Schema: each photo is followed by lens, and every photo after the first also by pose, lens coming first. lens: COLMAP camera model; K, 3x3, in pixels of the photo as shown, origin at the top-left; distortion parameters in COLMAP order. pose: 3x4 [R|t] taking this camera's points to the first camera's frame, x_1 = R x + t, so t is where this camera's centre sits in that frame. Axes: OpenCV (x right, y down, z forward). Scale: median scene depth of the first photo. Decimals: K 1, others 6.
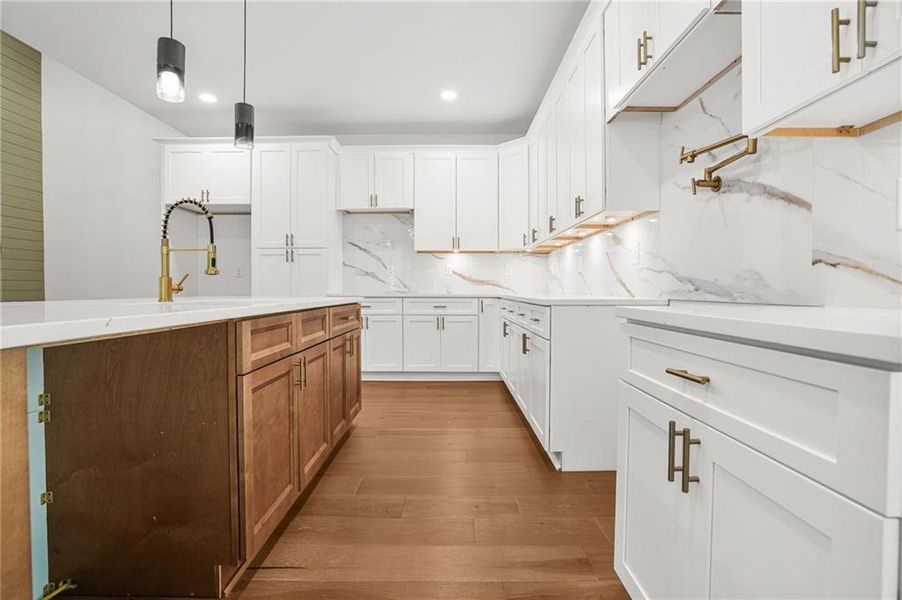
lens RADIAL K [[416.9, 0, 451.0], [0, 416.9, 300.0], [0, 0, 1]] dist [-0.051070, 0.000456]
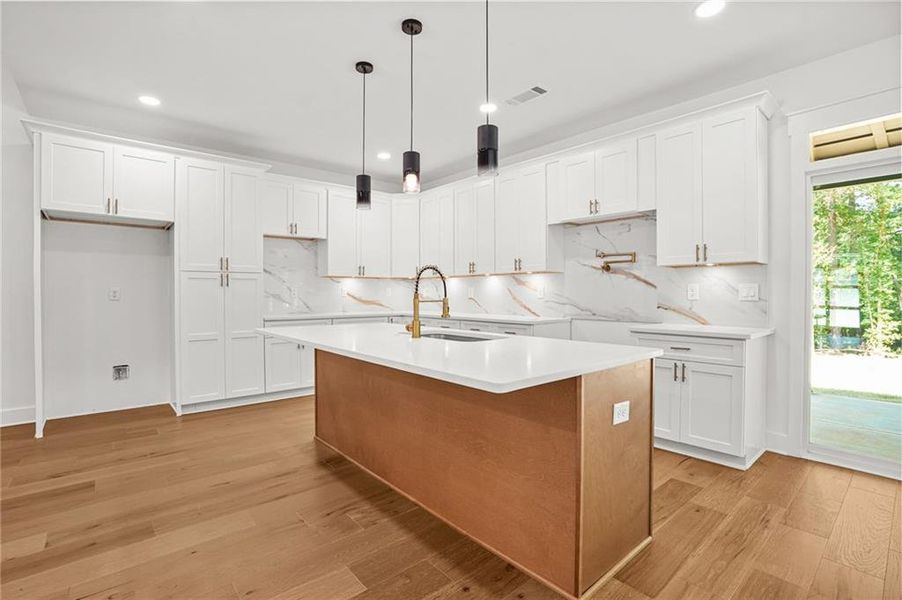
lens RADIAL K [[416.9, 0, 451.0], [0, 416.9, 300.0], [0, 0, 1]] dist [-0.051070, 0.000456]
pose [[0.762562, -0.010723, 0.646826, -0.607879], [0.017239, 0.999844, -0.003748, -0.047447], [-0.646685, 0.014009, 0.762628, -0.076107]]
